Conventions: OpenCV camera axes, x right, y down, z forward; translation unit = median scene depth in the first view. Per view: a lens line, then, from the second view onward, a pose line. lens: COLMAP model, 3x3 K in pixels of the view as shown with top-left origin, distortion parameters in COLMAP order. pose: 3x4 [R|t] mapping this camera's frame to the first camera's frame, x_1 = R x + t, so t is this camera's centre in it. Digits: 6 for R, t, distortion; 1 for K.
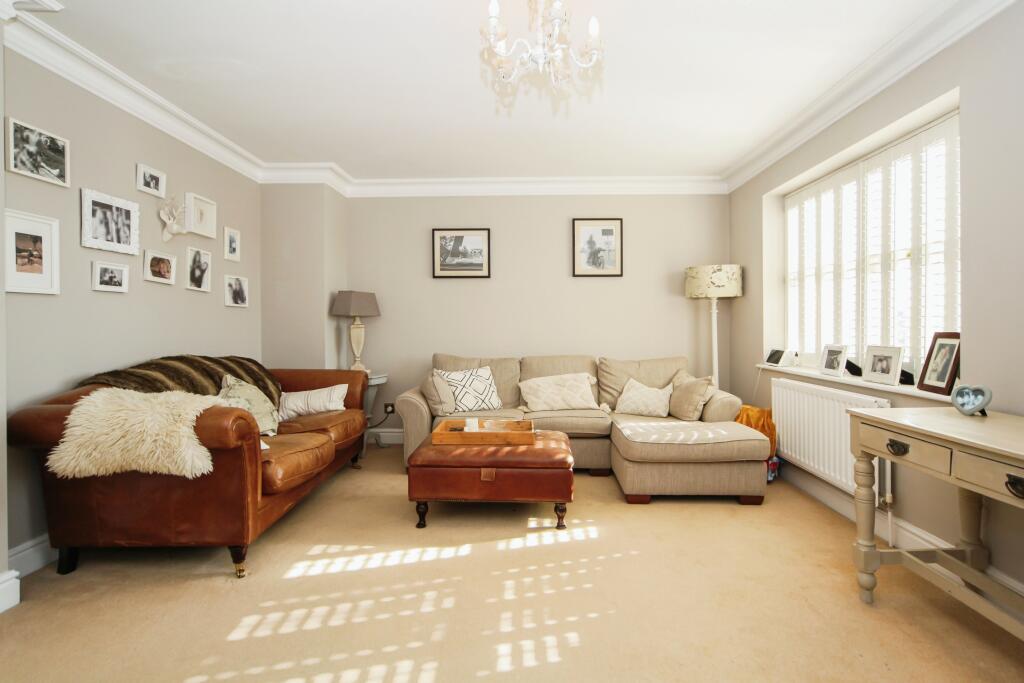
lens RADIAL K [[485.6, 0, 512.1], [0, 485.6, 329.1], [0, 0, 1]] dist [-0.009367, 0.000608]
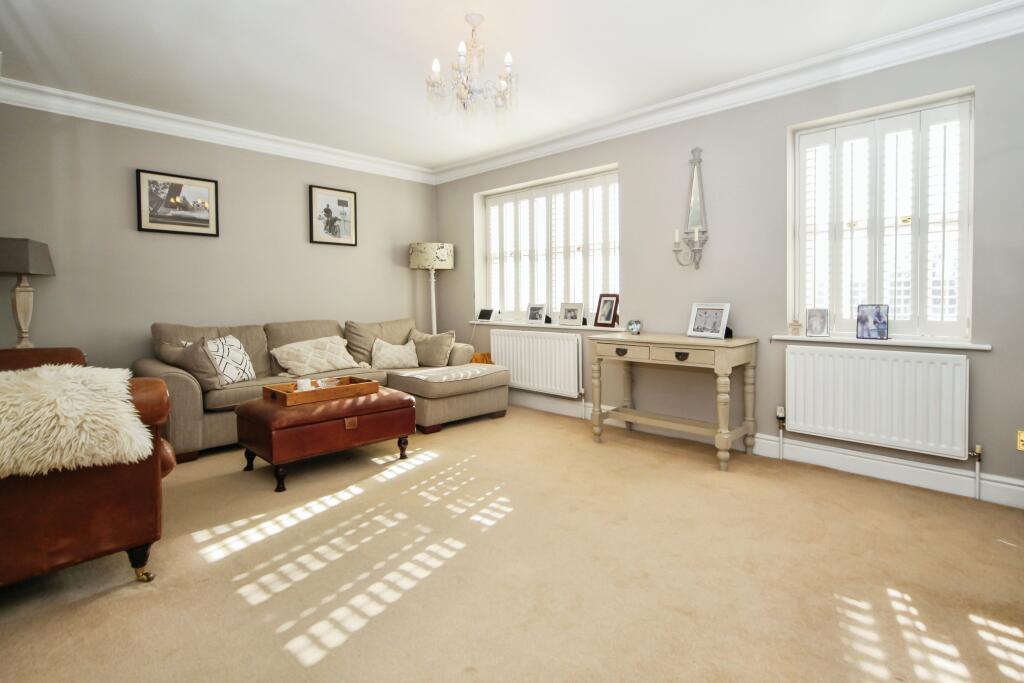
lens RADIAL K [[506.2, 0, 512.6], [0, 506.2, 301.4], [0, 0, 1]] dist [-0.010957, -0.000029]
pose [[0.685340, -0.005244, 0.728205, -0.467842], [0.005505, 0.999983, 0.002020, 0.018998], [-0.728203, 0.002625, 0.685357, -0.031179]]
